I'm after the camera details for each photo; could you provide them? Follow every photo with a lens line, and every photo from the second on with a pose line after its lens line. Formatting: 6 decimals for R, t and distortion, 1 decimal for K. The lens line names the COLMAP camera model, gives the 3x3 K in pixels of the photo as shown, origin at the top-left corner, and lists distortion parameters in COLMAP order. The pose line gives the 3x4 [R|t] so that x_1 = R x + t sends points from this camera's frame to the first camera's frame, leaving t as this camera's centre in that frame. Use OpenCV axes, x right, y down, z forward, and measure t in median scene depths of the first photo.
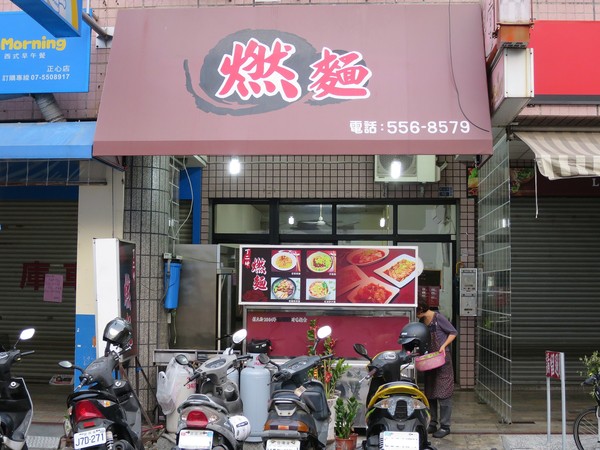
lens RADIAL K [[890.4, 0, 299.8], [0, 890.4, 225.3], [0, 0, 1]] dist [-0.035009, 0.000000]
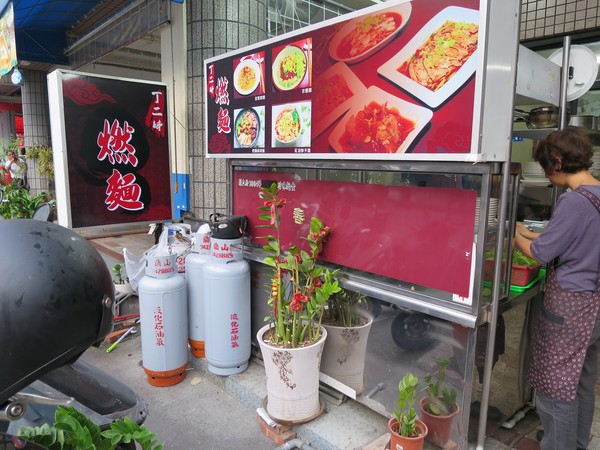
lens RADIAL K [[429.1, 0, 301.6], [0, 429.1, 224.2], [0, 0, 1]] dist [-0.042241, -0.004223]
pose [[0.740277, 0.100734, -0.664713, 0.189962], [0.033737, 0.981899, 0.186374, 0.081600], [0.671455, -0.160394, 0.723479, 0.825213]]
